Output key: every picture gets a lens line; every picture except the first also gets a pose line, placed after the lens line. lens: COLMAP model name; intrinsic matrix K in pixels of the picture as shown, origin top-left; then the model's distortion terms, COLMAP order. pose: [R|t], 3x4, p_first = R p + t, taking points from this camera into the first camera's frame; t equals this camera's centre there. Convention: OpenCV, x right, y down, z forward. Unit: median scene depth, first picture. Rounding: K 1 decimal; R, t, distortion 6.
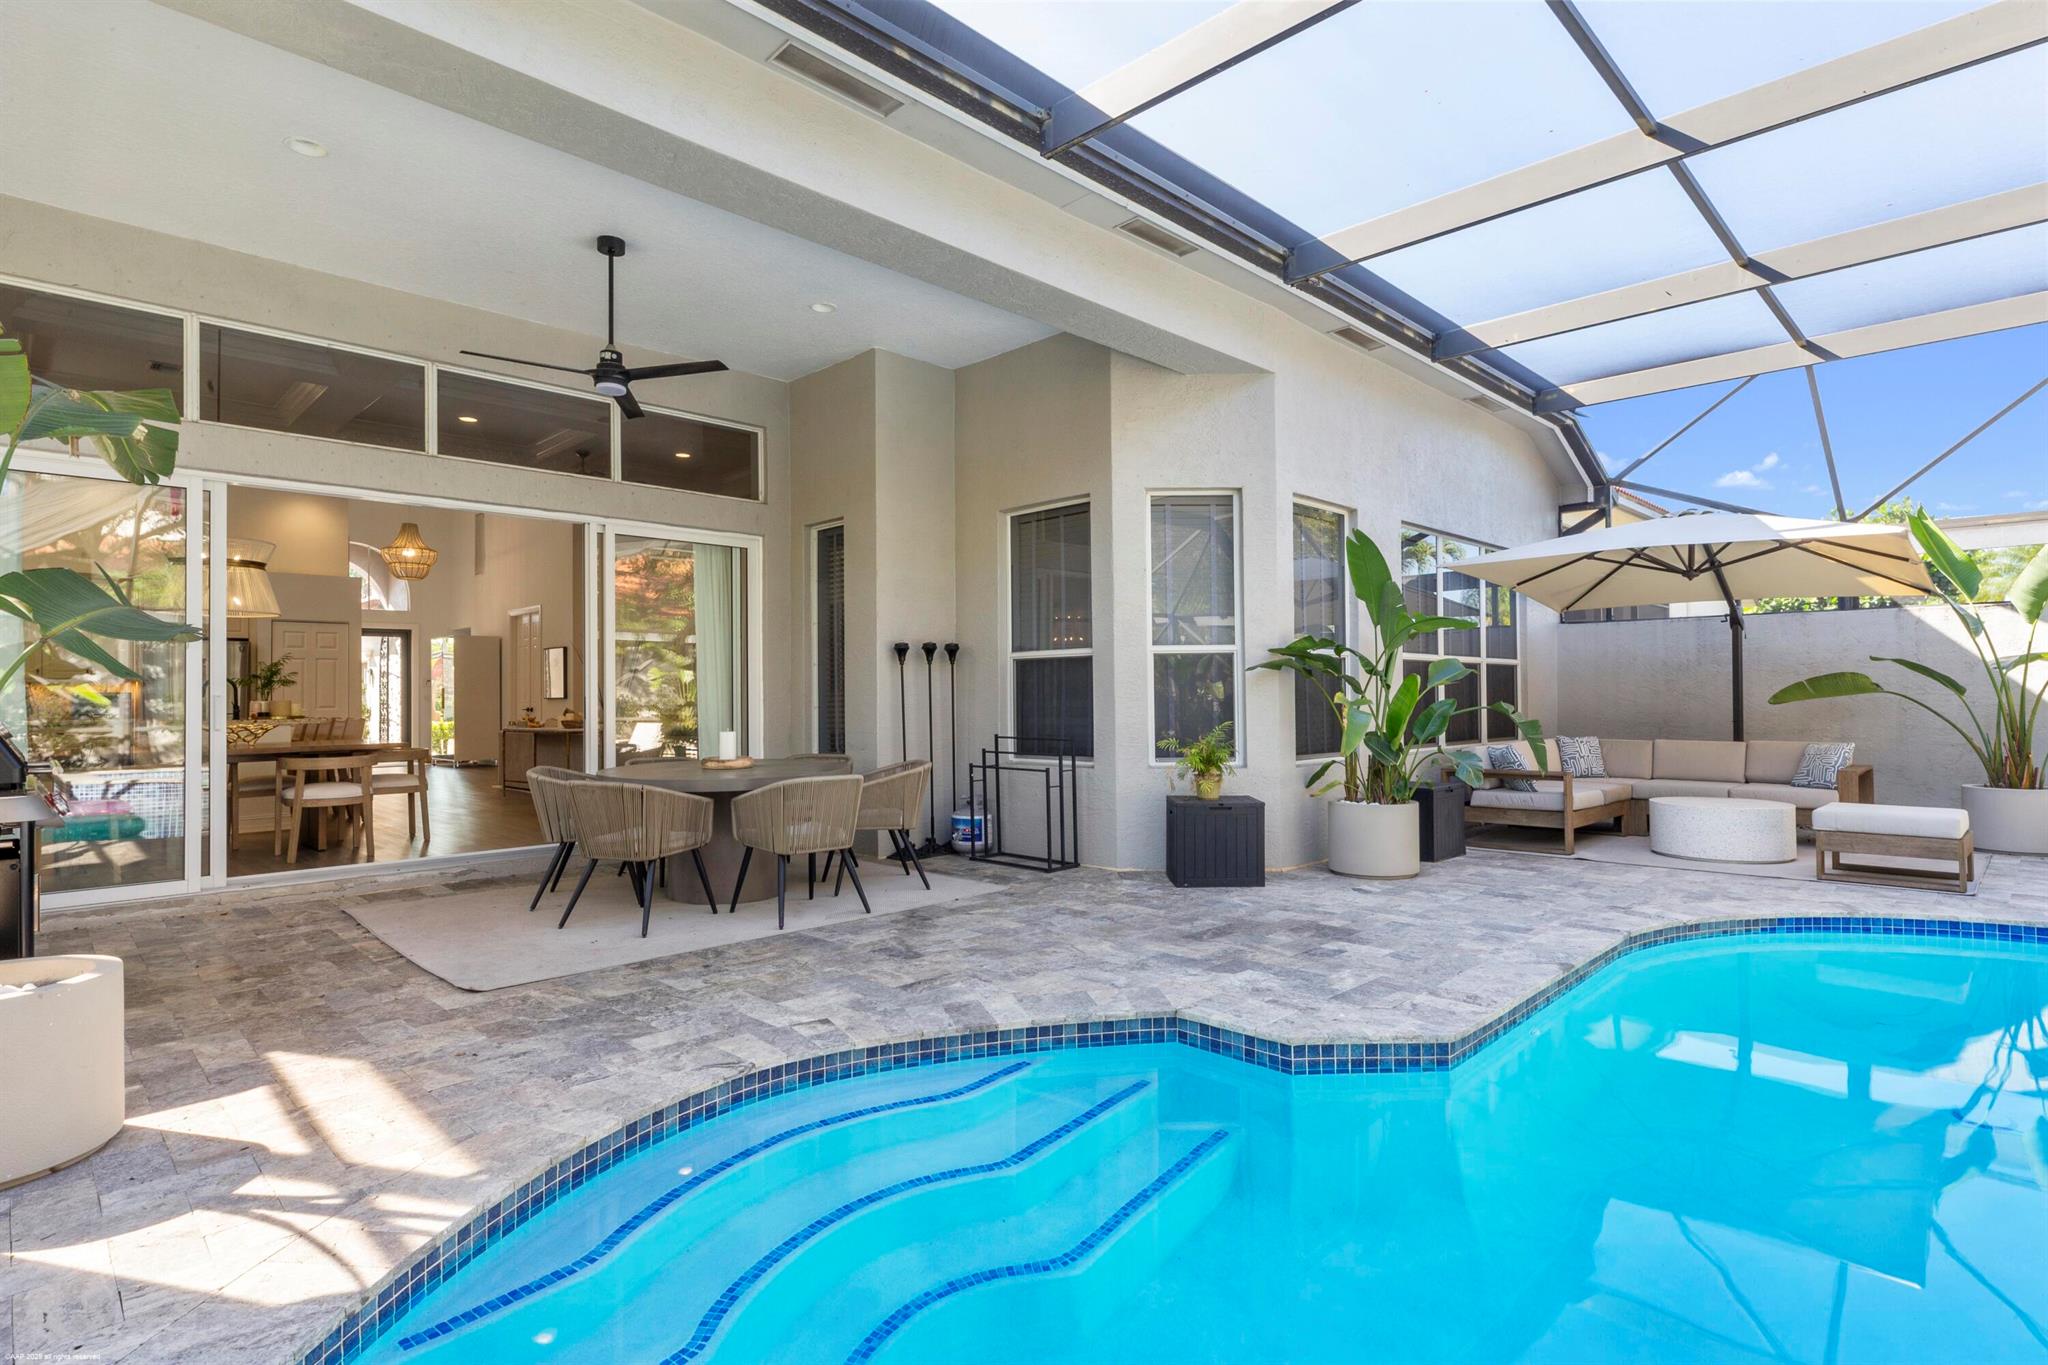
lens RADIAL K [[1081.8, 0, 1024.0], [0, 1081.8, 682.5], [0, 0, 1]] dist [0.003183, 0.002318]
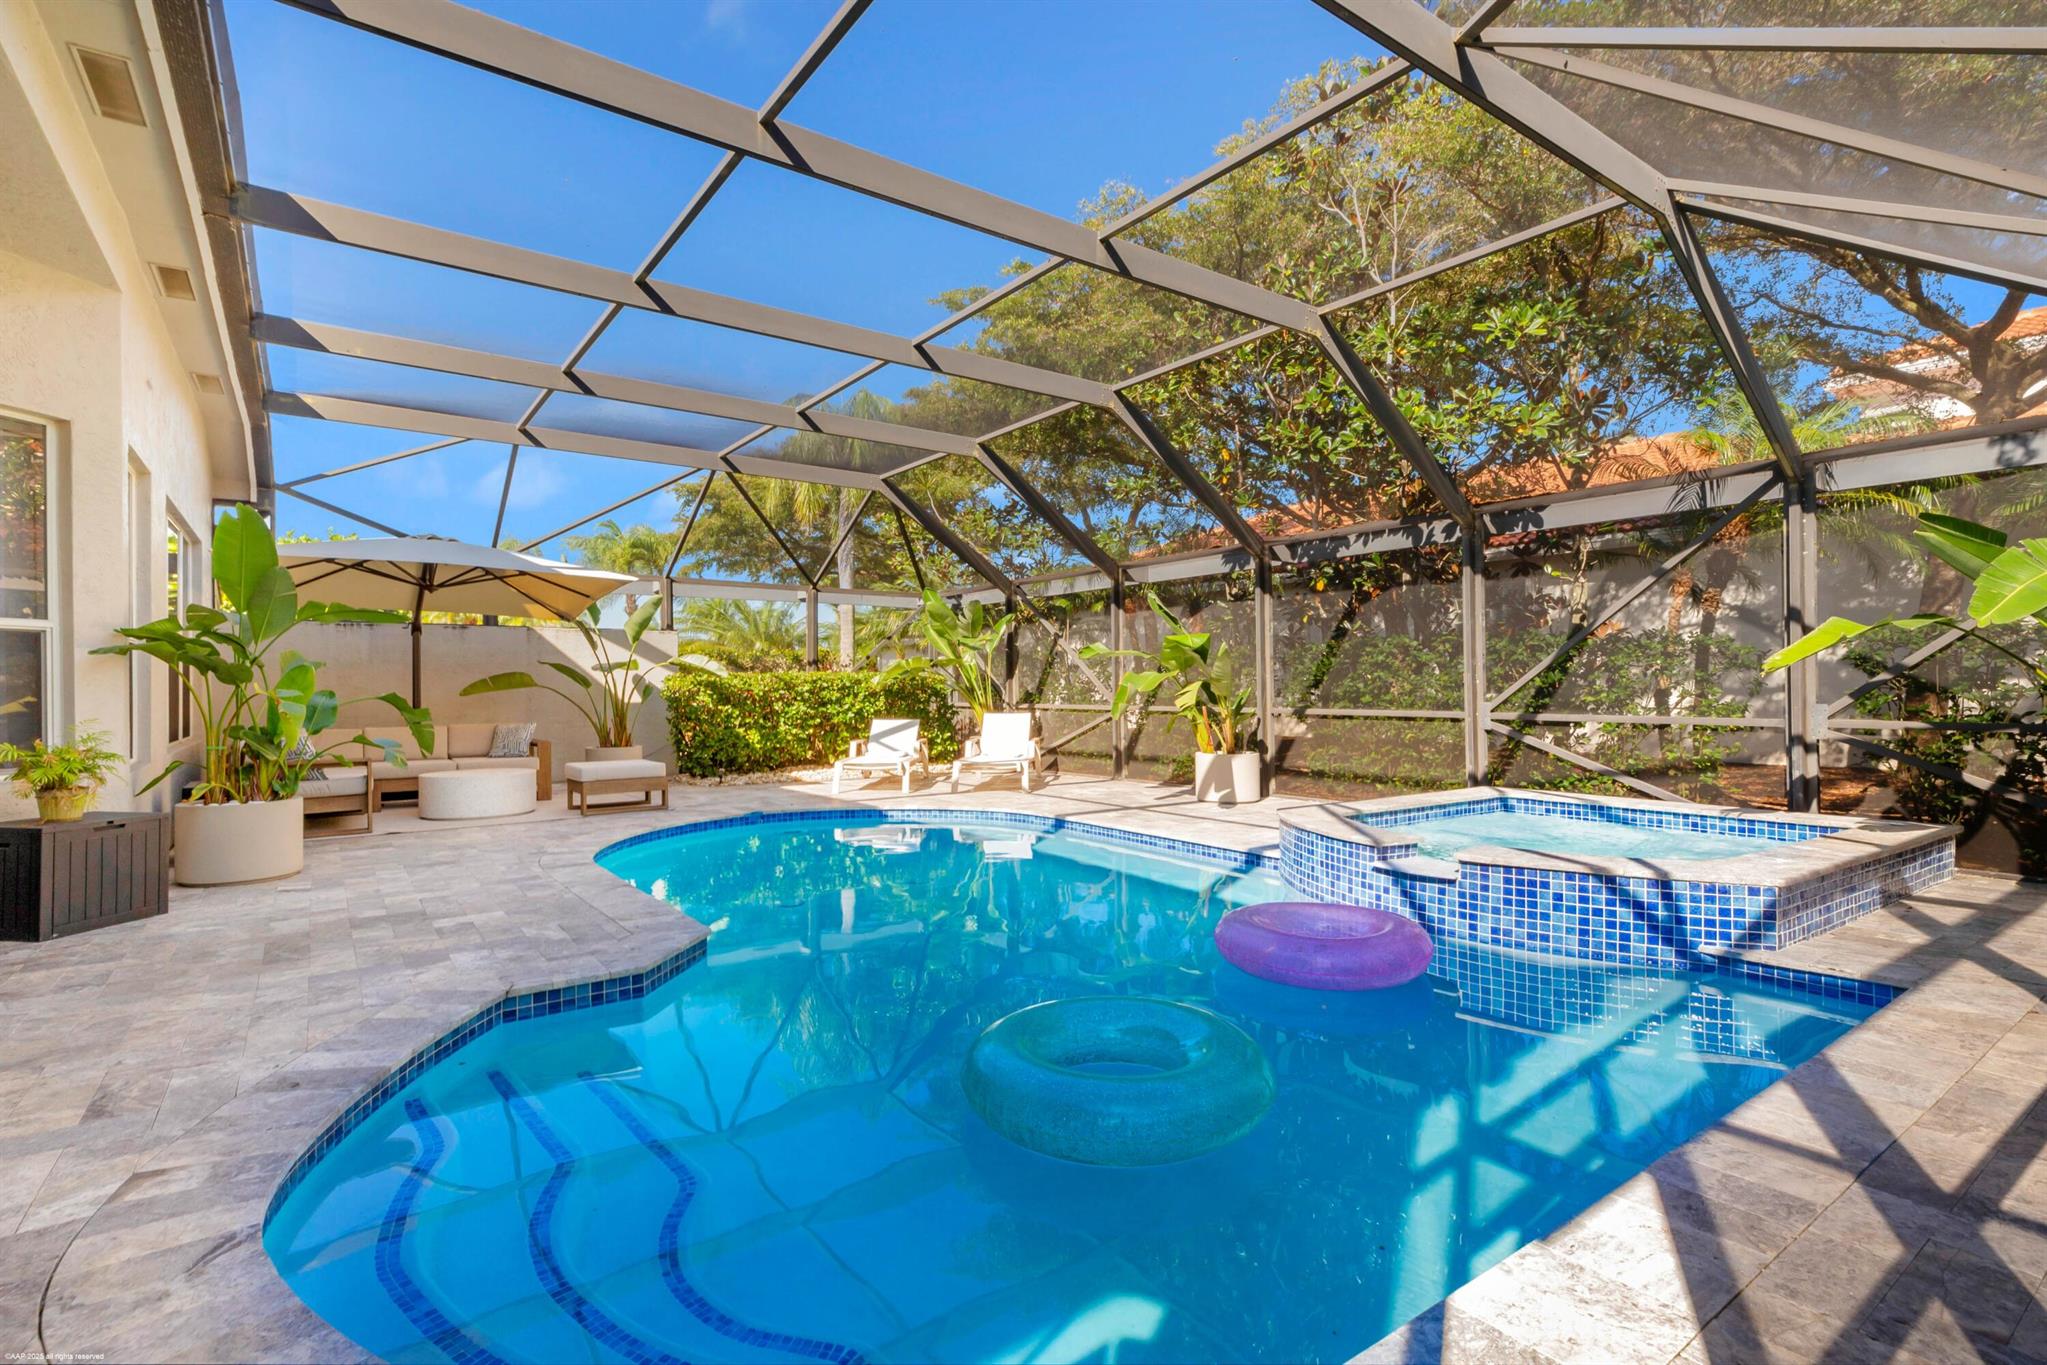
lens RADIAL K [[909.9, 0, 1036.0], [0, 909.9, 685.8], [0, 0, 1]] dist [0.006634, 0.000488]
pose [[0.146432, 0.007530, 0.989192, -0.342105], [-0.009583, 0.999935, -0.006194, 0.009461], [-0.989174, -0.008572, 0.146495, 0.207249]]
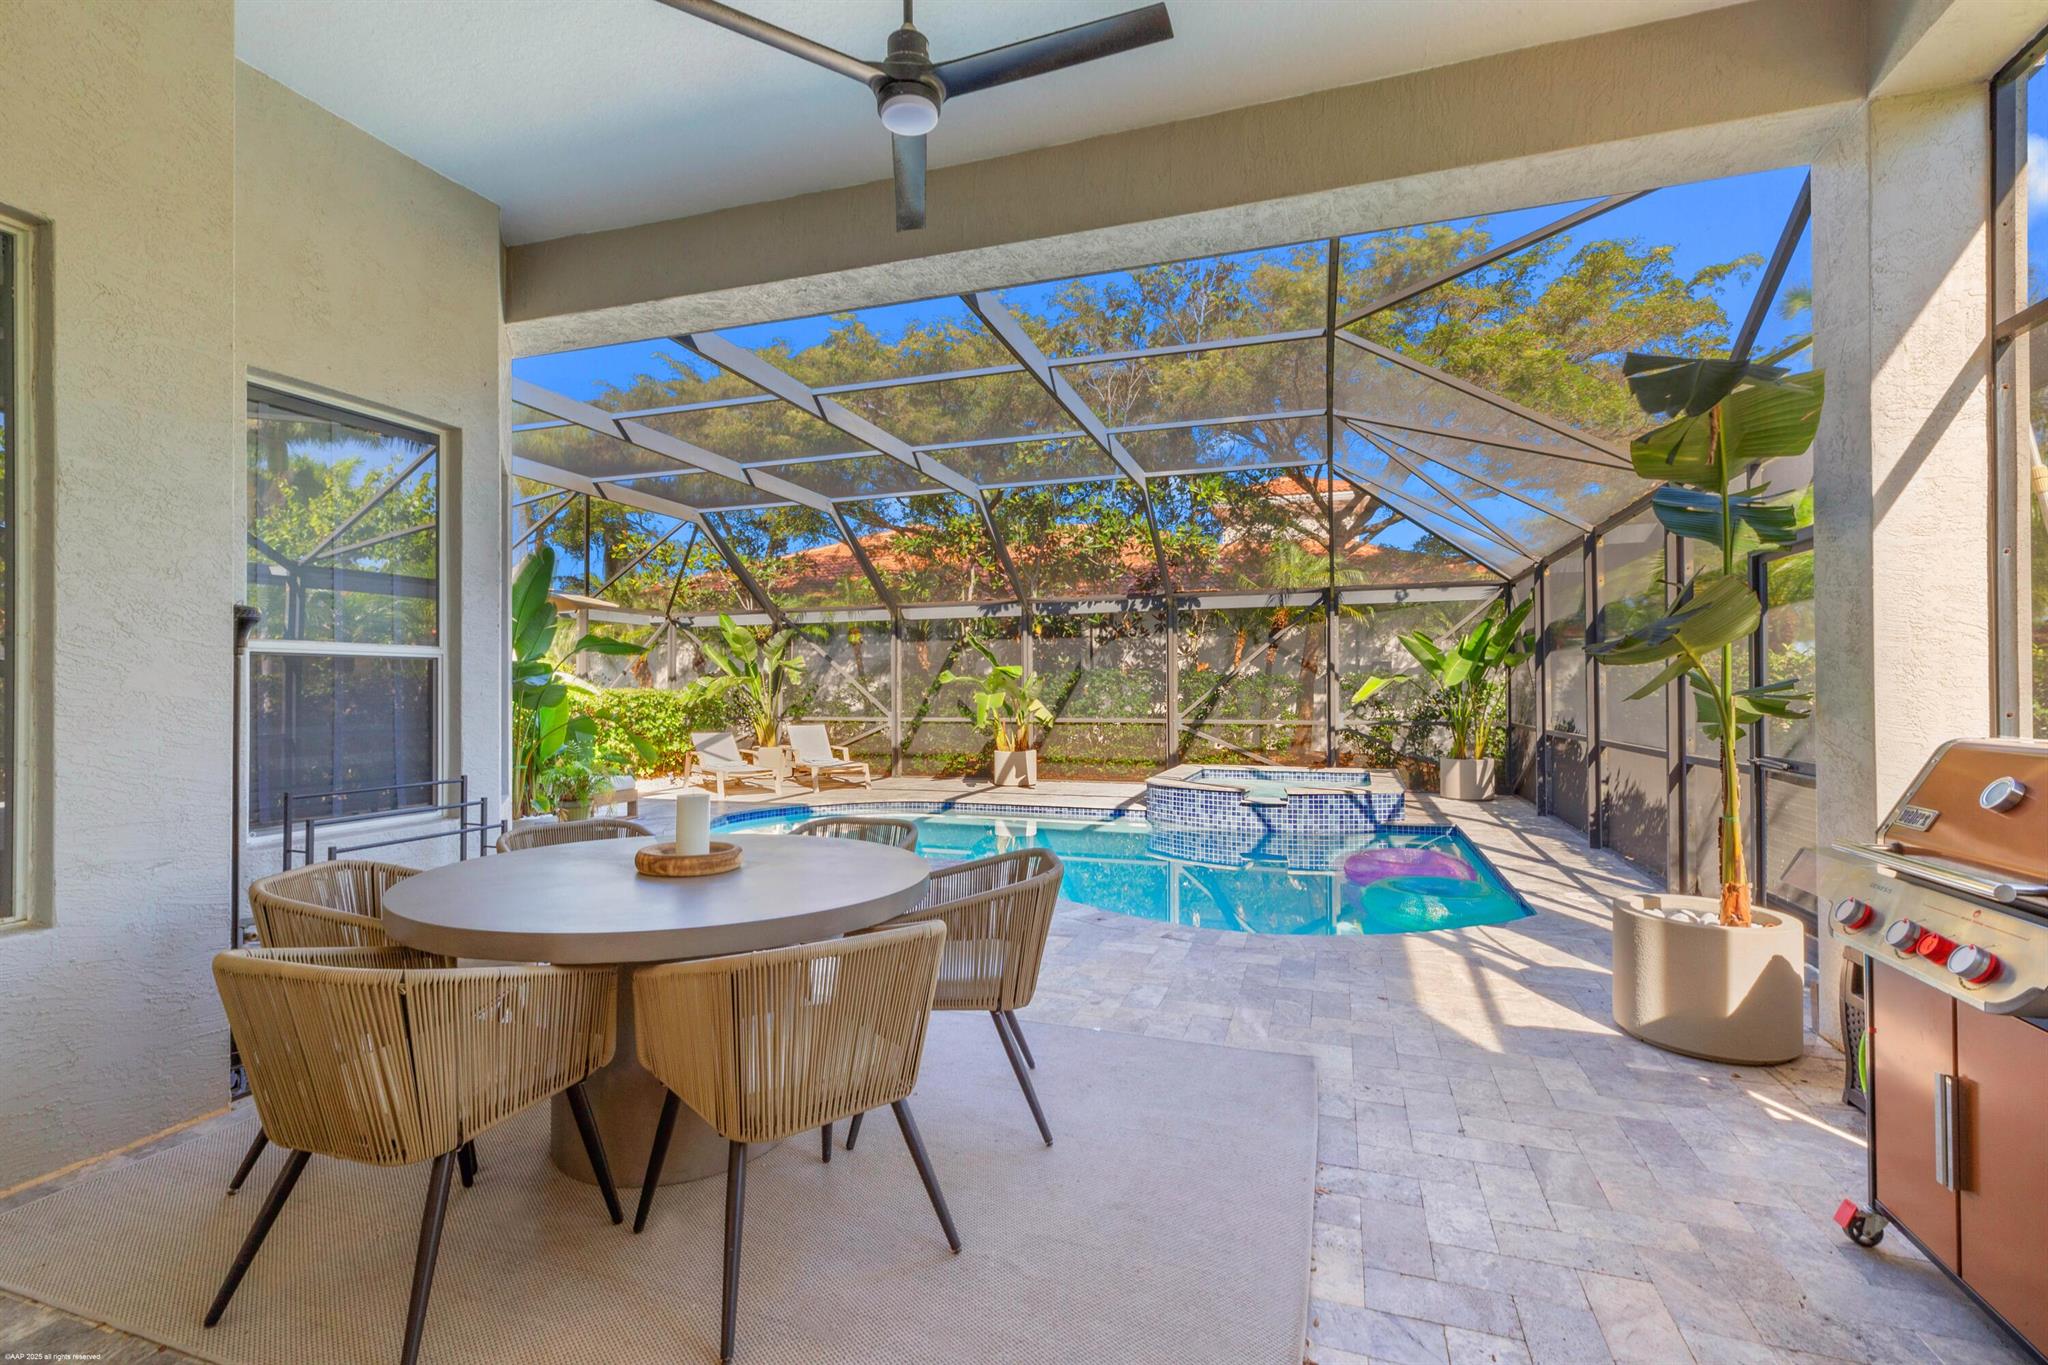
lens RADIAL K [[910.3, 0, 1036.5], [0, 910.3, 685.8], [0, 0, 1]] dist [0.006634, 0.000488]
pose [[-0.472150, 0.012854, 0.881425, -0.622163], [-0.007358, 0.999801, -0.018522, -0.000731], [-0.881488, -0.015231, -0.471961, 0.908424]]
